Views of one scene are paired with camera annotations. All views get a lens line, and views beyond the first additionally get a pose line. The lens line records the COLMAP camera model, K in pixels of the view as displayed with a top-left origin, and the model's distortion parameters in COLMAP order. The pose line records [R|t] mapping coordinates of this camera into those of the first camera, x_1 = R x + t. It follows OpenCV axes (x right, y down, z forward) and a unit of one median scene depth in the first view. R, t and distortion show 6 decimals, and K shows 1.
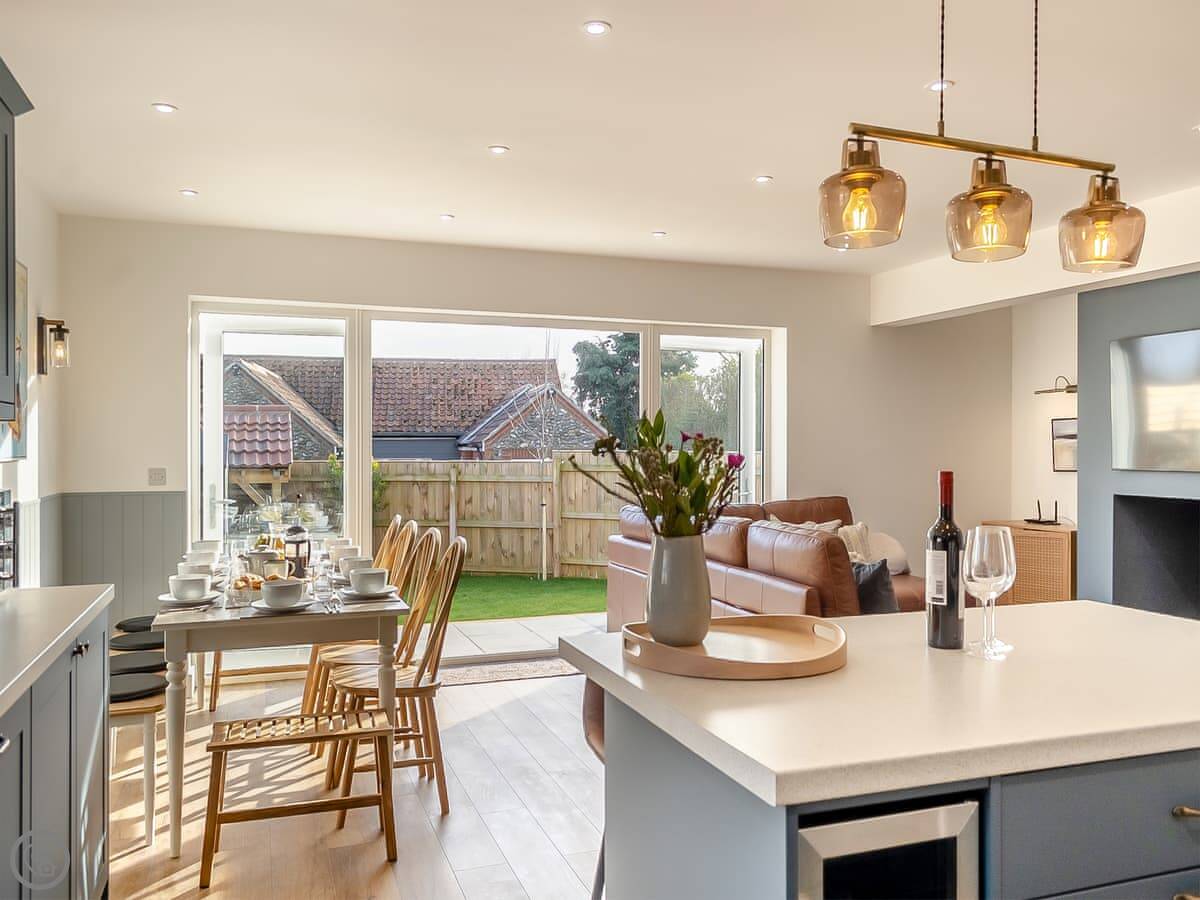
lens RADIAL K [[931.9, 0, 600.0], [0, 931.9, 450.0], [0, 0, 1]] dist [-0.005395, -0.002793]
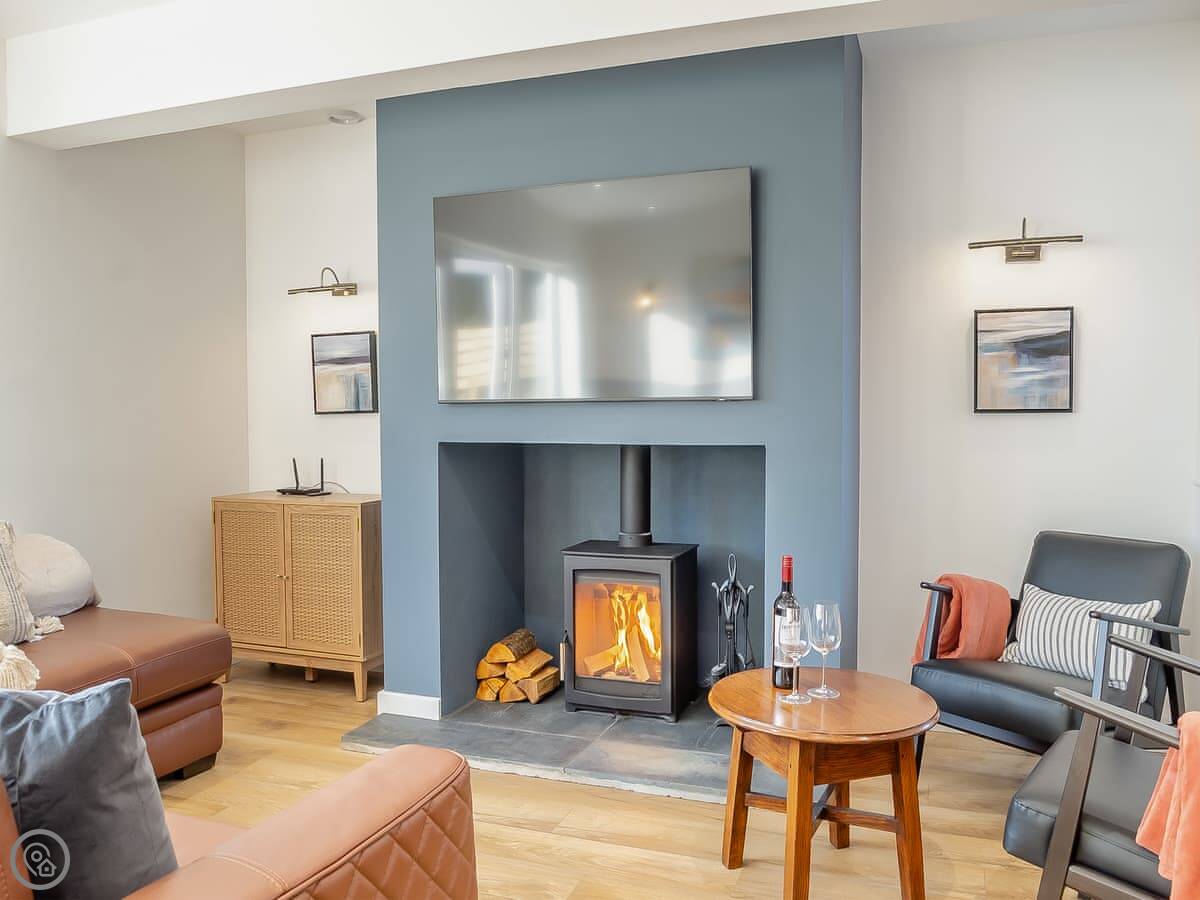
lens RADIAL K [[945.7, 0, 600.0], [0, 945.7, 450.0], [0, 0, 1]] dist [-0.048603, -0.003596]
pose [[0.649851, -0.033283, 0.759332, 0.112504], [0.005968, 0.999233, 0.038690, 0.024274], [-0.760038, -0.020611, 0.649552, 0.418839]]
